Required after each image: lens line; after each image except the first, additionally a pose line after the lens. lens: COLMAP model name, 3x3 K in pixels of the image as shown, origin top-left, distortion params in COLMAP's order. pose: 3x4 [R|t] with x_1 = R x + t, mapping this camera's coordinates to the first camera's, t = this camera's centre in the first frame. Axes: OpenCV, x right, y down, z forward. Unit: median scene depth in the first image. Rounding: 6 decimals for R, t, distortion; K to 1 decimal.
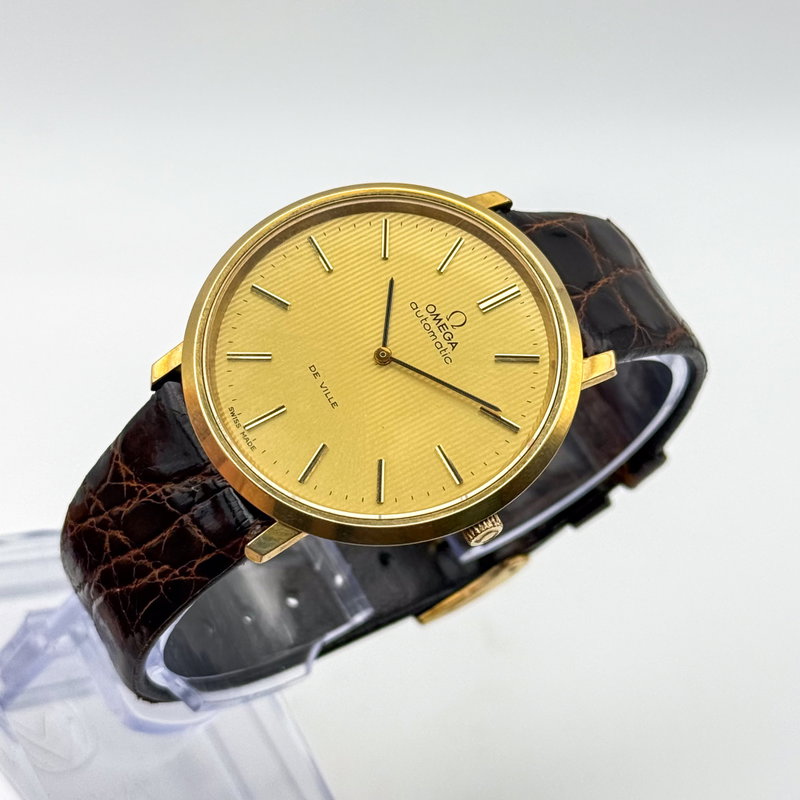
lens RADIAL K [[2215.1, 0, 400.0], [0, 2215.1, 400.0], [0, 0, 1]] dist [0.146664, 0.884972]
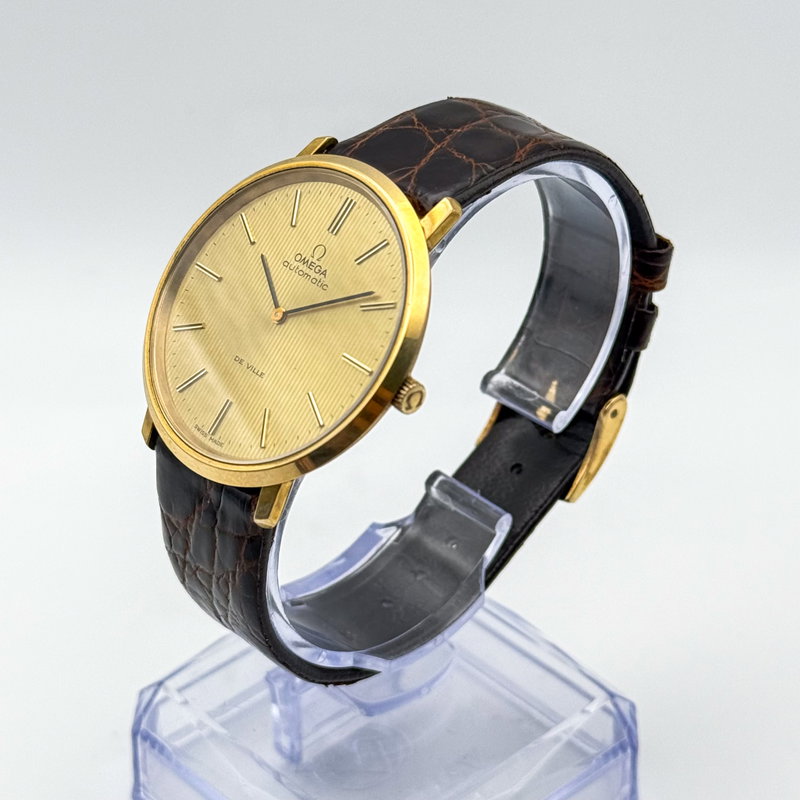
lens RADIAL K [[2215.1, 0, 400.0], [0, 2215.1, 400.0], [0, 0, 1]] dist [0.146664, 0.884972]
pose [[0.784678, -0.541632, -0.301522, 0.359412], [0.517002, 0.840170, -0.163779, 0.234052], [0.342038, -0.027374, 0.939287, -0.049859]]
